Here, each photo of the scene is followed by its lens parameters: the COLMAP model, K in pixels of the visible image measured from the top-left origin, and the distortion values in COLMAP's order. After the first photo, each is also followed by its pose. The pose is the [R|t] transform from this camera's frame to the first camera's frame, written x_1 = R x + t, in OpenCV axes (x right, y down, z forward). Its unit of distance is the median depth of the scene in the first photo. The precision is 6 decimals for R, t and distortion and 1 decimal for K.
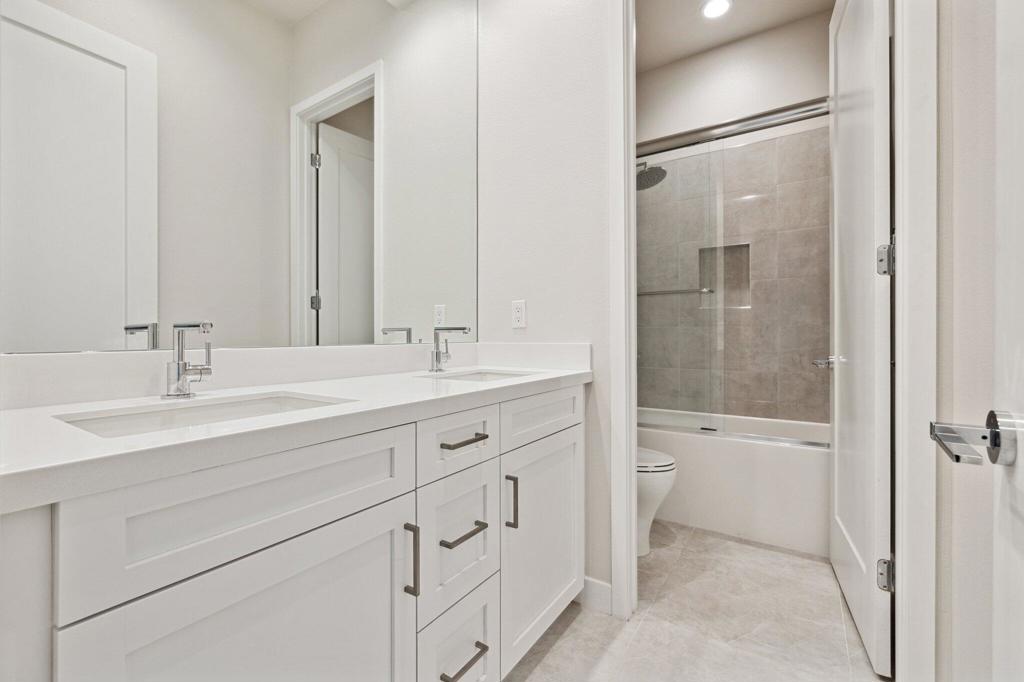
lens RADIAL K [[433.6, 0, 511.3], [0, 433.6, 336.3], [0, 0, 1]] dist [0.002578, -0.000526]
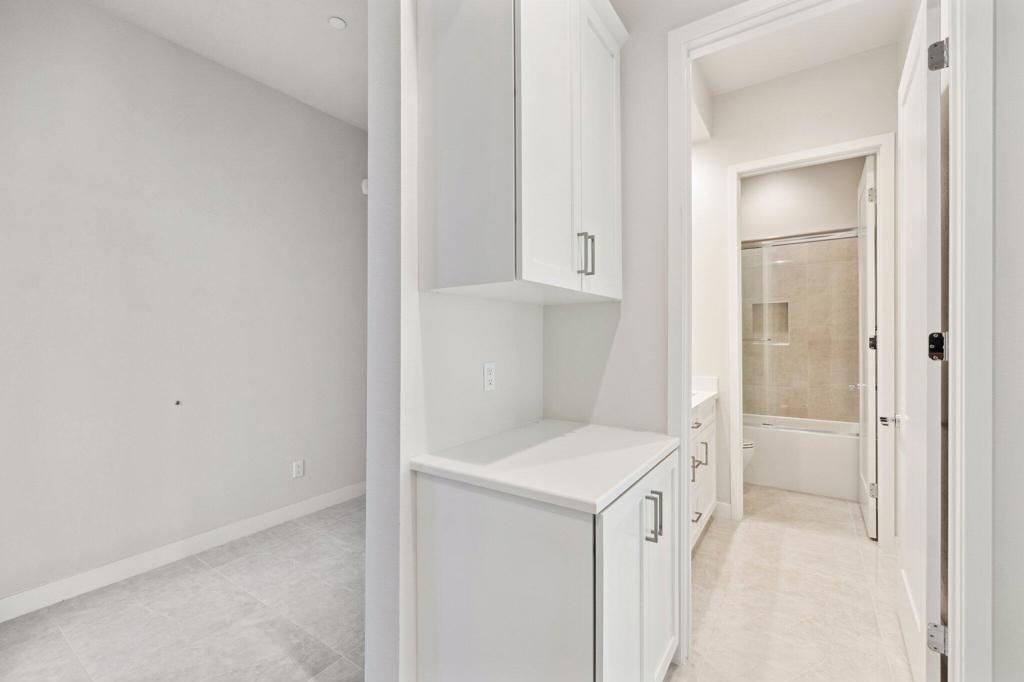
lens RADIAL K [[433.6, 0, 505.9], [0, 433.6, 340.5], [0, 0, 1]] dist [0.002578, -0.000526]
pose [[0.999867, -0.007682, -0.014409, -0.529610], [0.007715, 0.999968, 0.002223, -0.117866], [0.014391, -0.002334, 0.999894, -0.674125]]
